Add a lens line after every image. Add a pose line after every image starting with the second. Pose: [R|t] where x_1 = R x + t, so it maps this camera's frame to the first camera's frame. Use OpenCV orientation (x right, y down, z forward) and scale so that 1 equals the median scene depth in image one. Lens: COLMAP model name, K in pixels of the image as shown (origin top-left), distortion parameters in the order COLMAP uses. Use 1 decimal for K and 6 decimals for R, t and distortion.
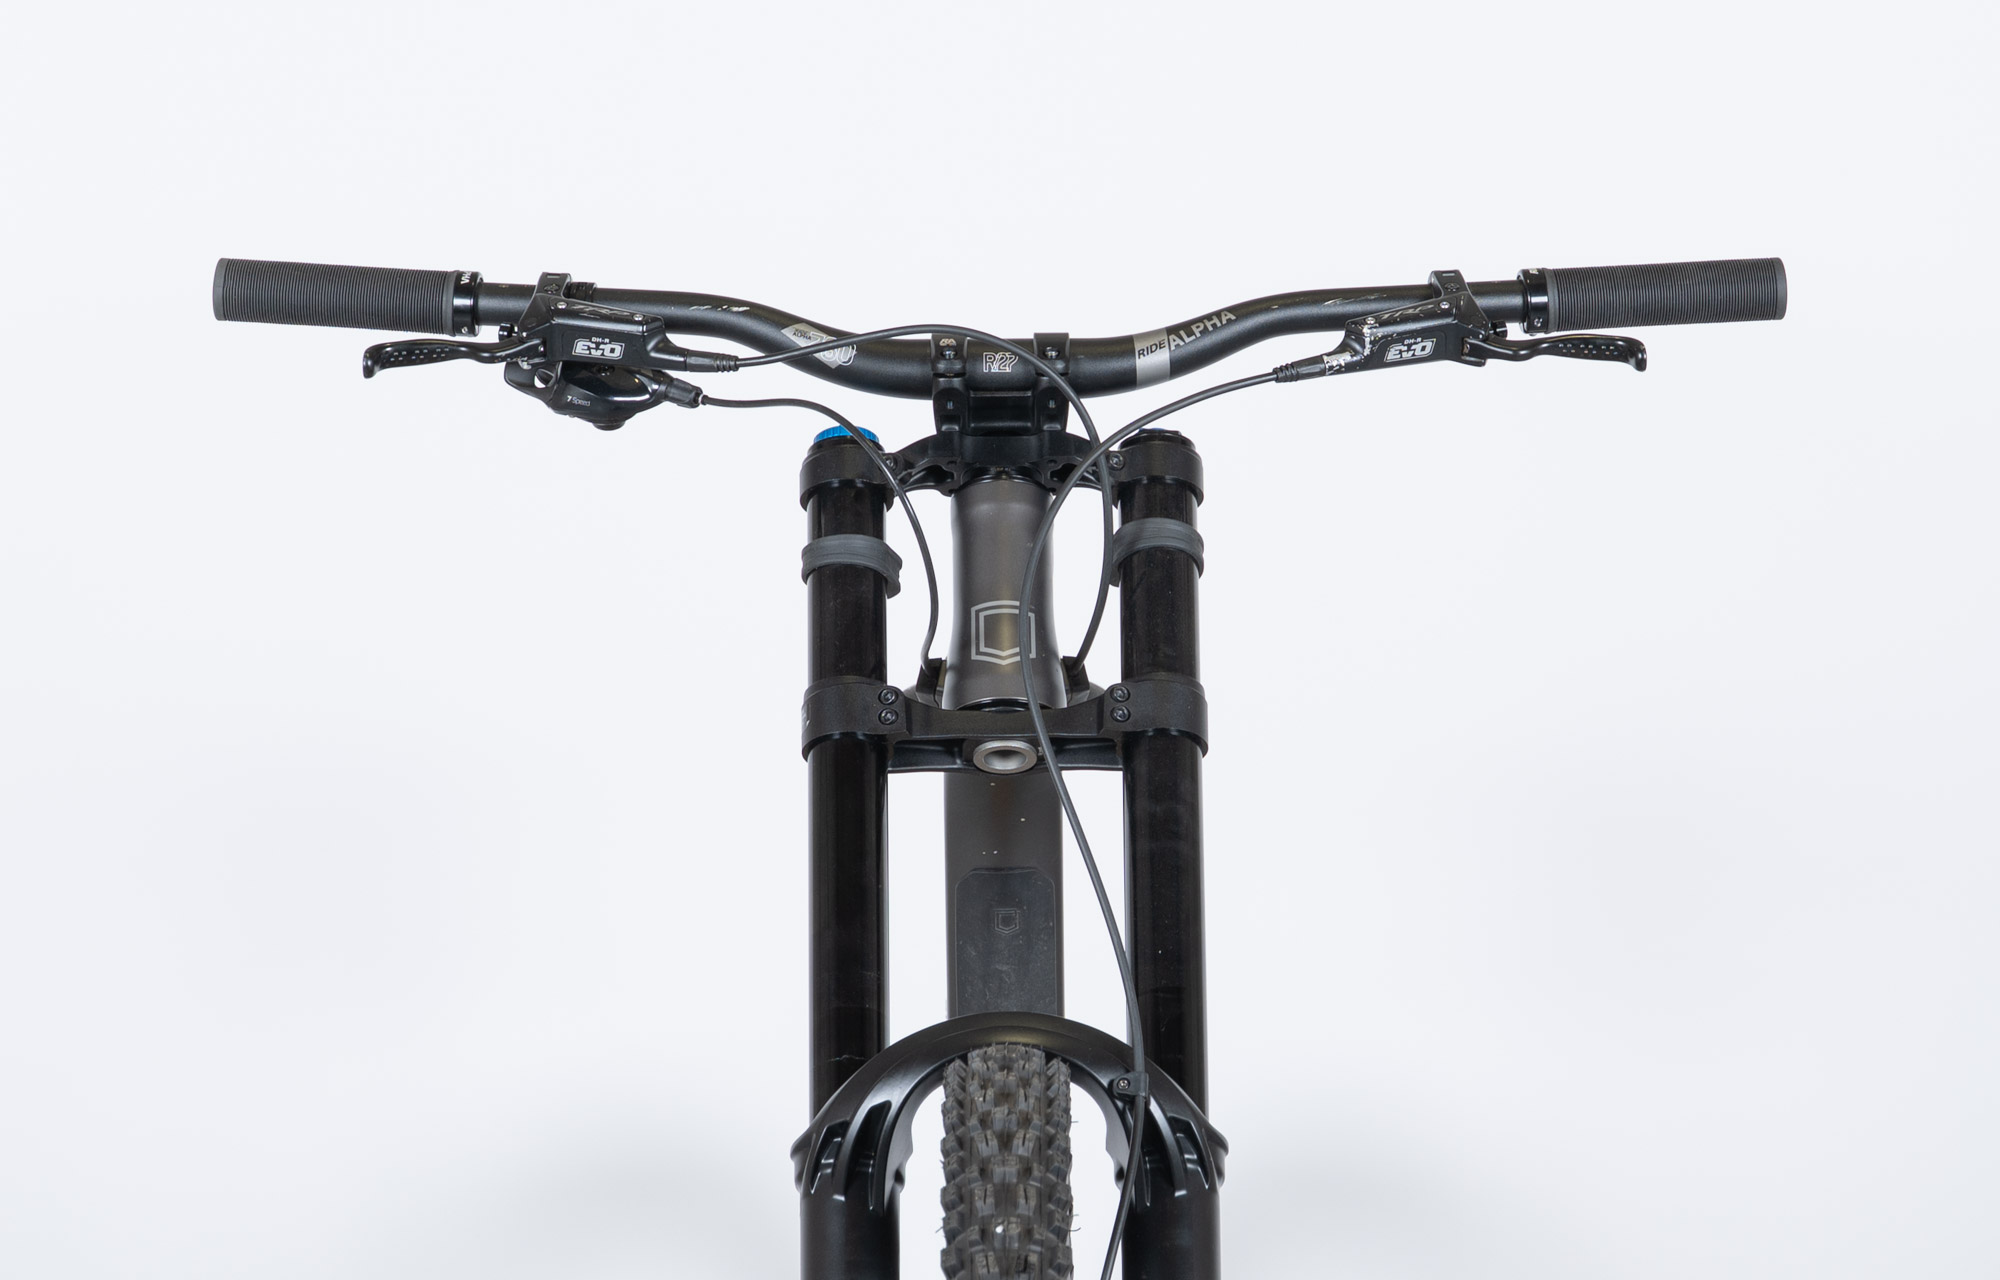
lens RADIAL K [[7131.3, 0, 1000.0], [0, 7131.3, 640.0], [0, 0, 1]] dist [0.023164, 0.576092]
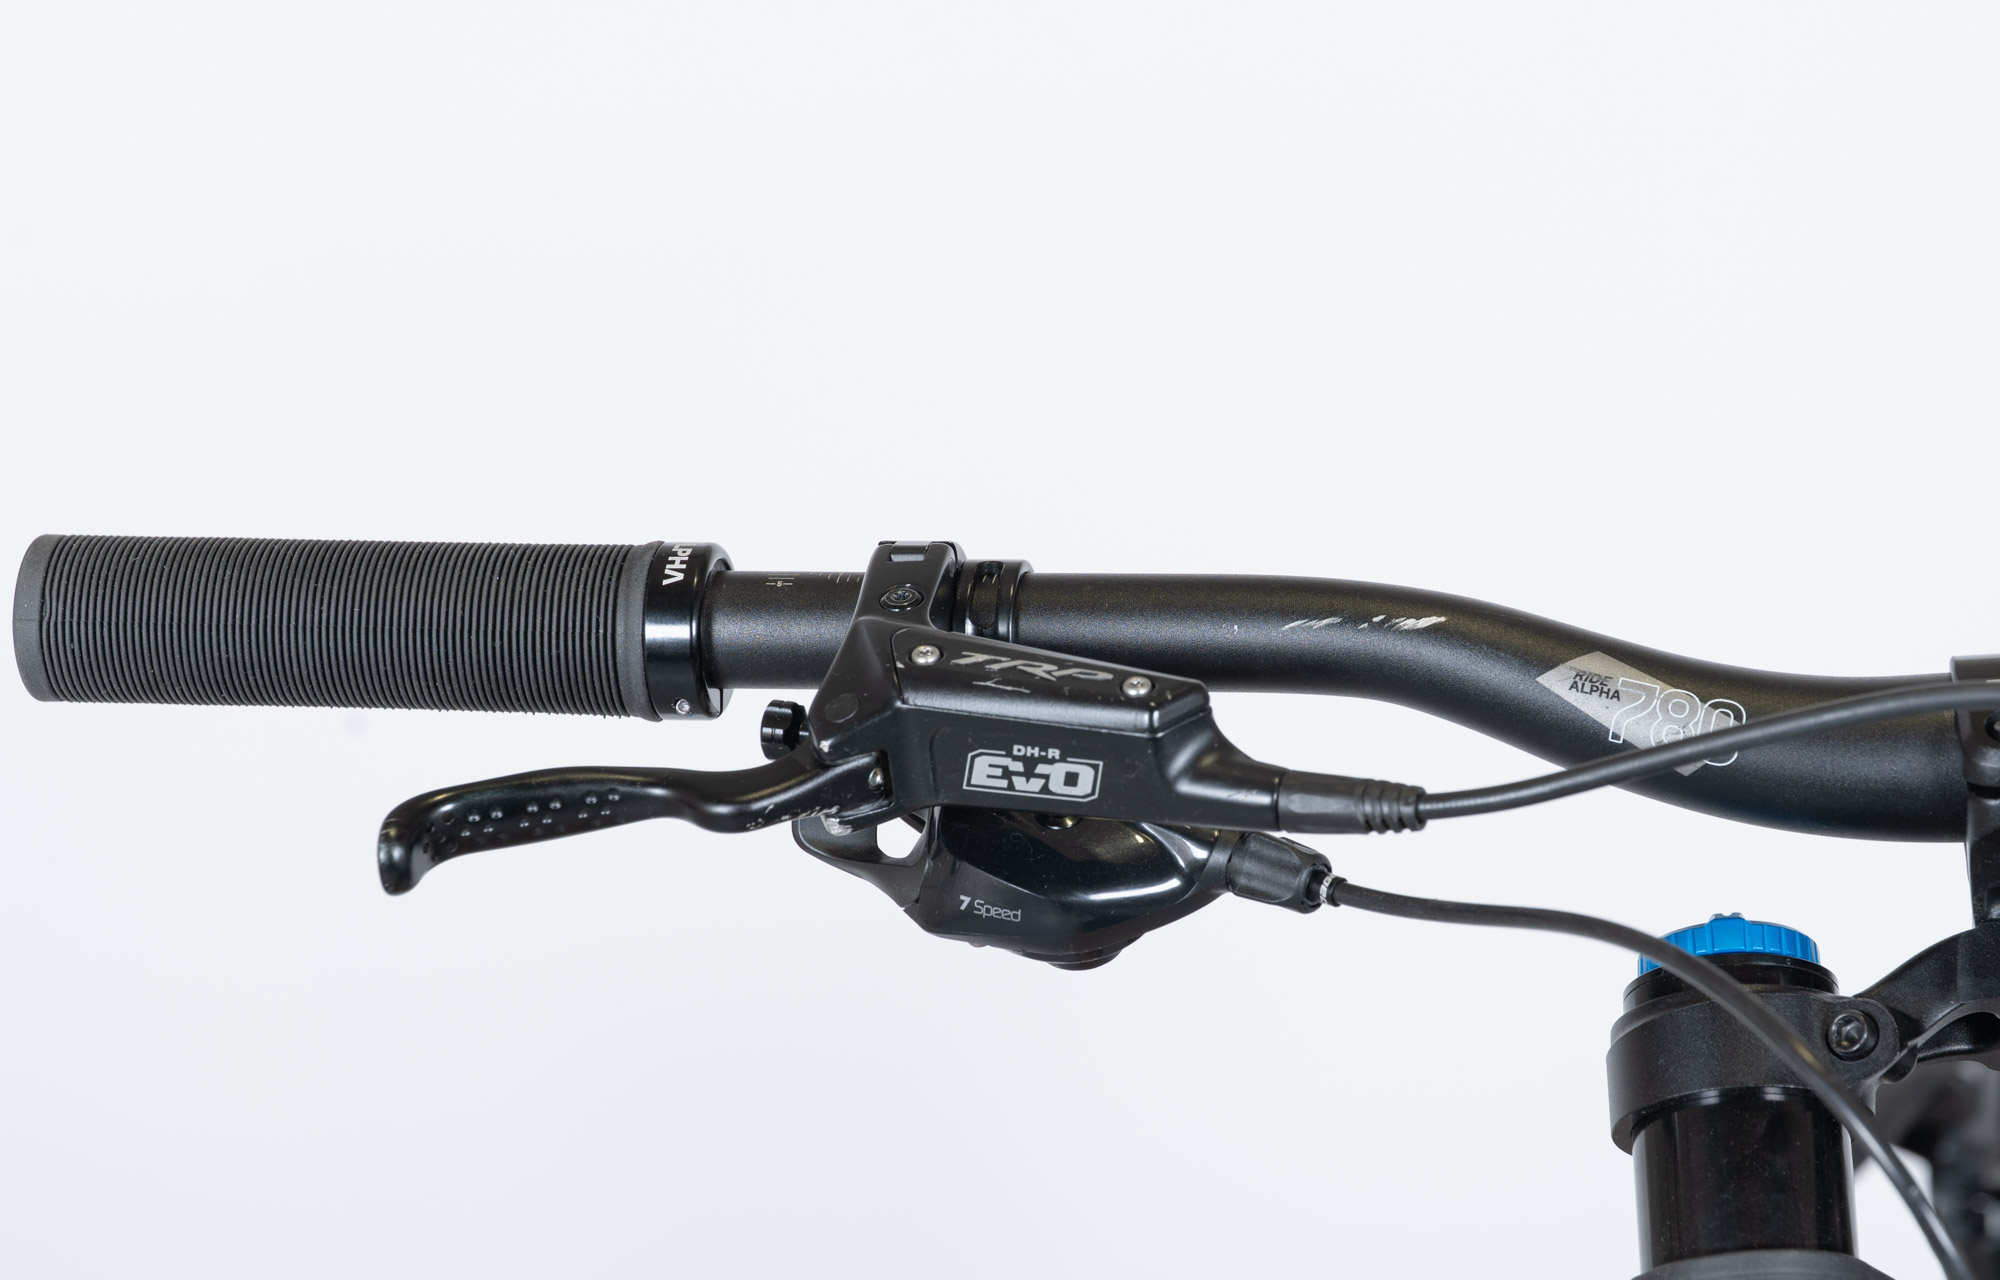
lens RADIAL K [[7131.3, 0, 1000.0], [0, 7131.3, 640.0], [0, 0, 1]] dist [0.023164, 0.576092]
pose [[0.993821, -0.047263, -0.100434, -0.021424], [0.053257, 0.996903, 0.057867, -0.067941], [0.097388, -0.062858, 0.993260, 0.639288]]
